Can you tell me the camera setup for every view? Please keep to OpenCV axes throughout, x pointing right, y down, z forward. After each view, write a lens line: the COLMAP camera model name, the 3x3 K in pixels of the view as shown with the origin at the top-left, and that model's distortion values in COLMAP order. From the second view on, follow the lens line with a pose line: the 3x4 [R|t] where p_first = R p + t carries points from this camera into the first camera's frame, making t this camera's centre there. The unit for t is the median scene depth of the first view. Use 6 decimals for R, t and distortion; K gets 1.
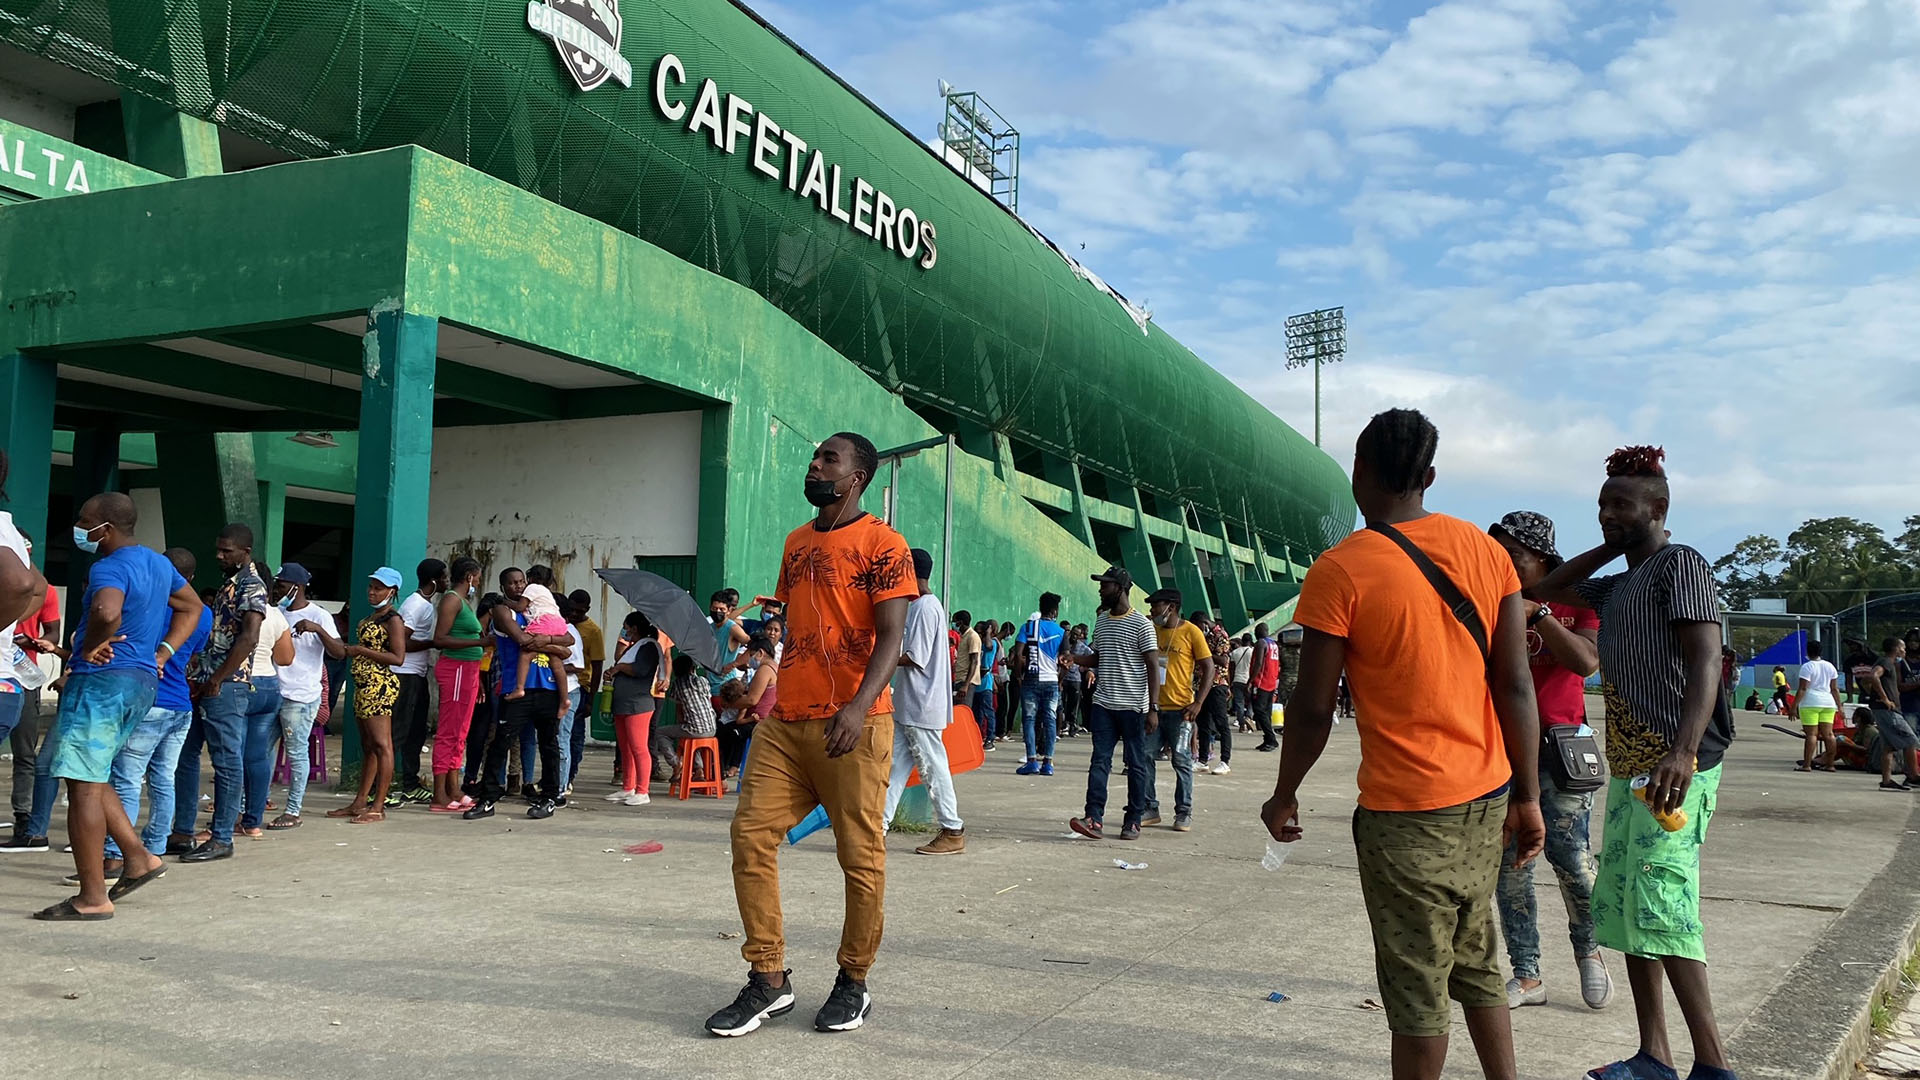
lens RADIAL K [[1485.0, 0, 960.0], [0, 1485.0, 540.0], [0, 0, 1]] dist [0.131251, -0.293338]
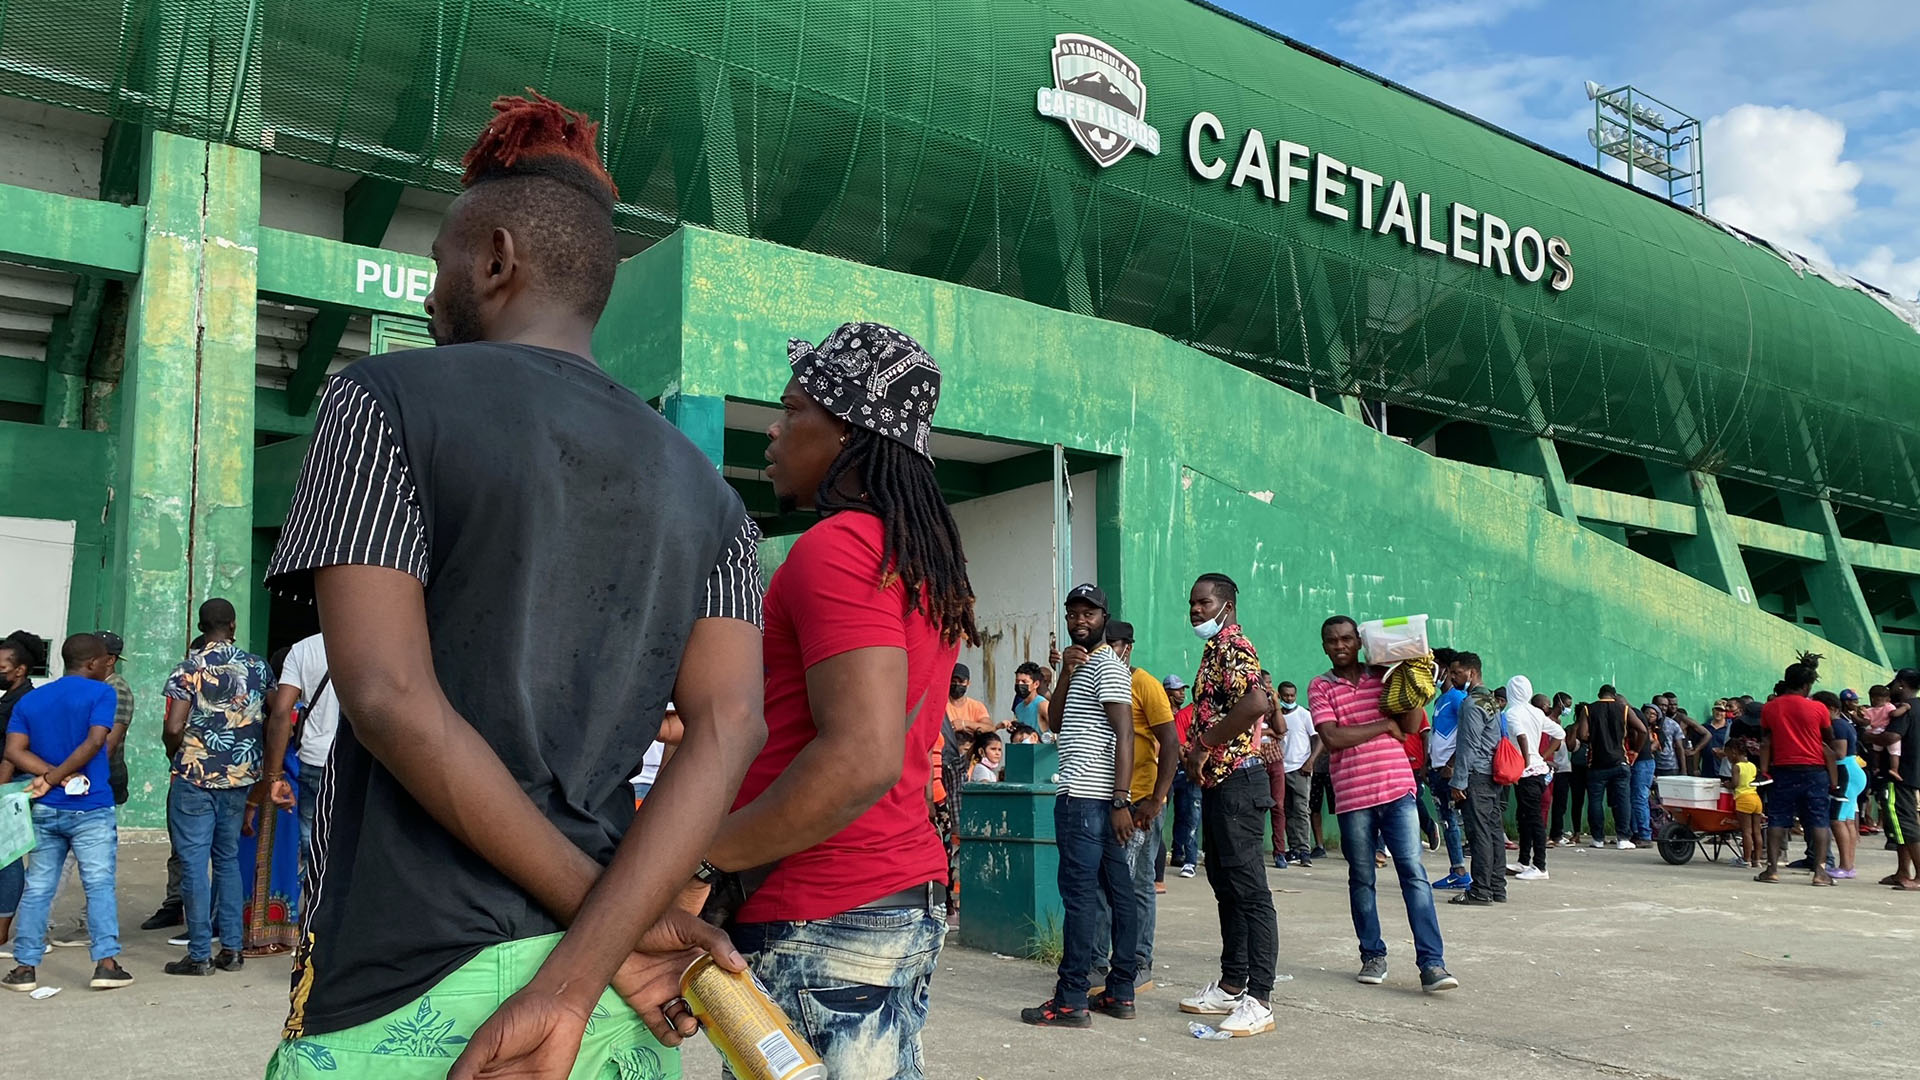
lens RADIAL K [[1485.0, 0, 960.0], [0, 1485.0, 540.0], [0, 0, 1]] dist [0.131251, -0.293338]
pose [[0.875971, -0.082155, -0.475316, 0.112006], [0.053555, 0.995861, -0.073431, 0.011547], [0.479381, 0.038868, 0.876746, 0.104481]]
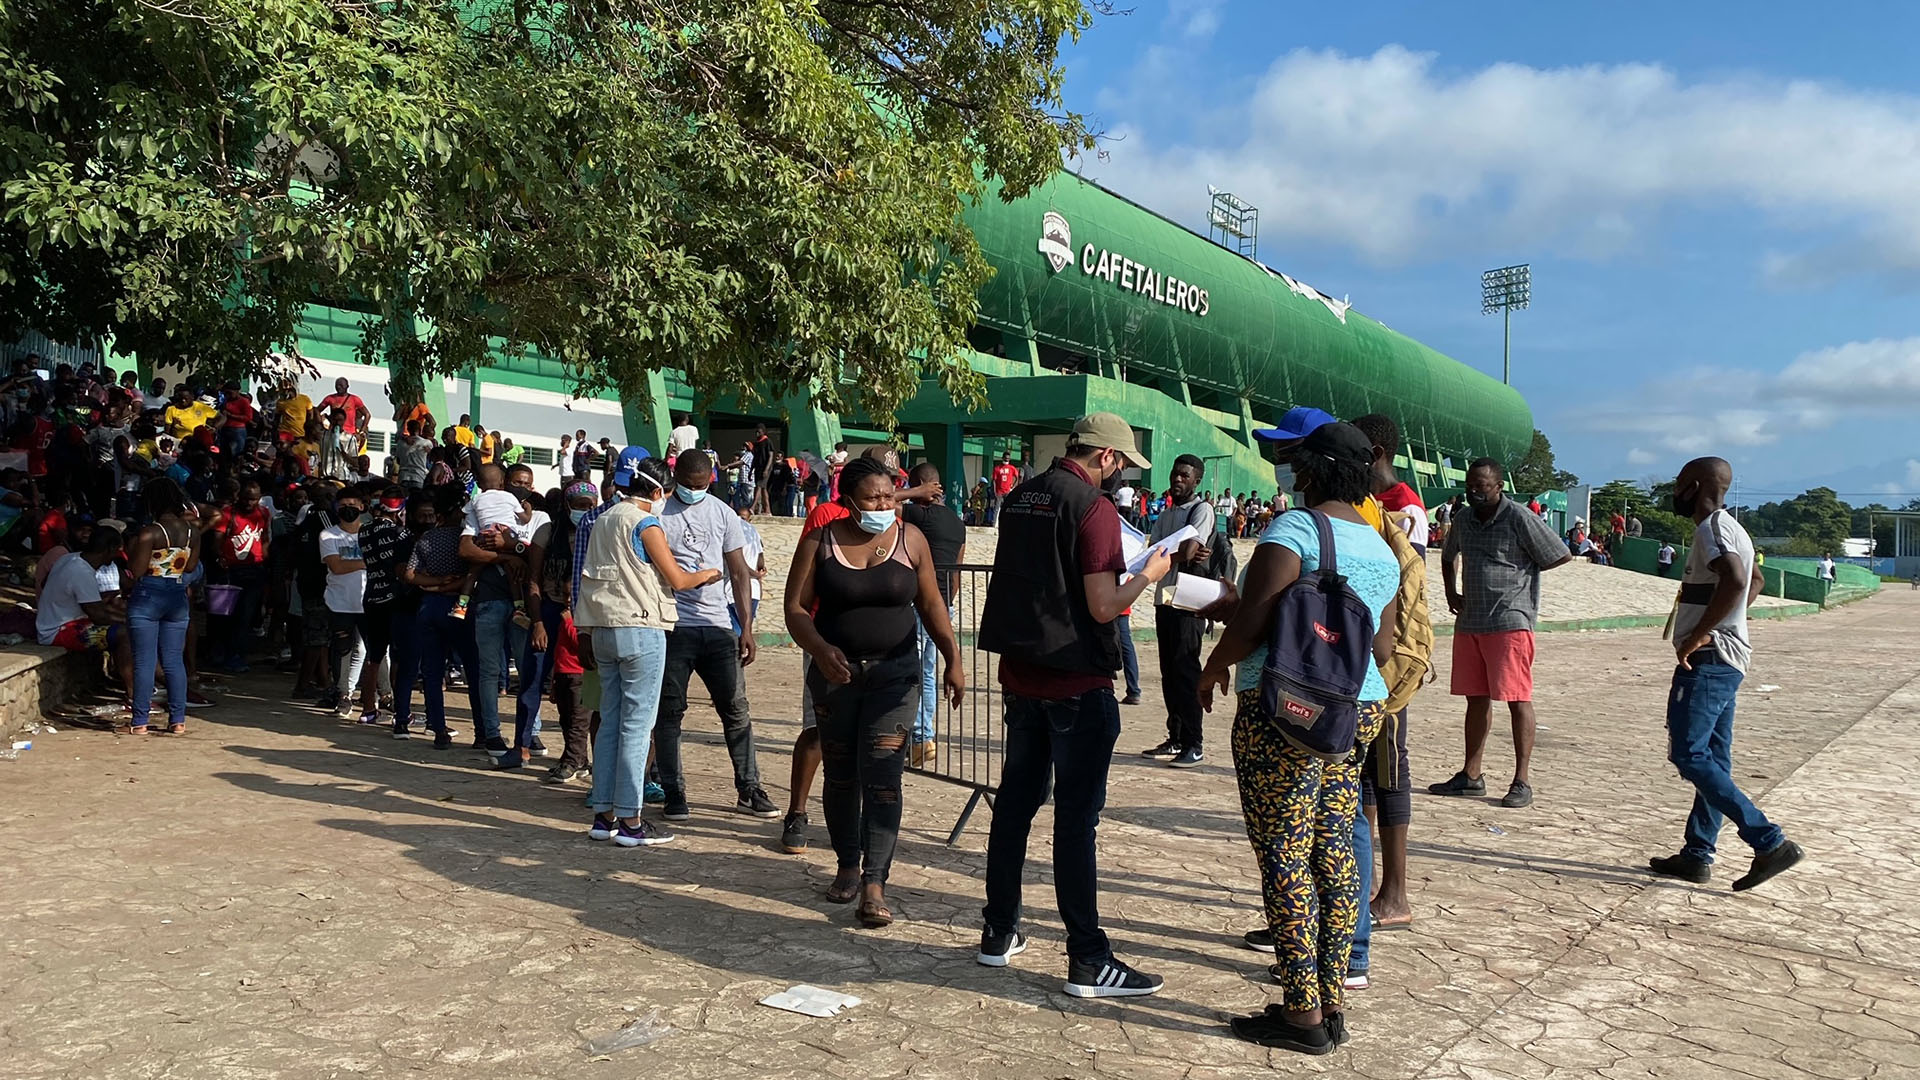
lens RADIAL K [[1485.0, 0, 960.0], [0, 1485.0, 540.0], [0, 0, 1]] dist [0.131251, -0.293338]
pose [[0.987302, 0.003172, -0.158823, -0.036450], [0.006716, 0.998073, 0.061686, -0.035355], [0.158713, -0.061970, 0.985378, -1.253873]]
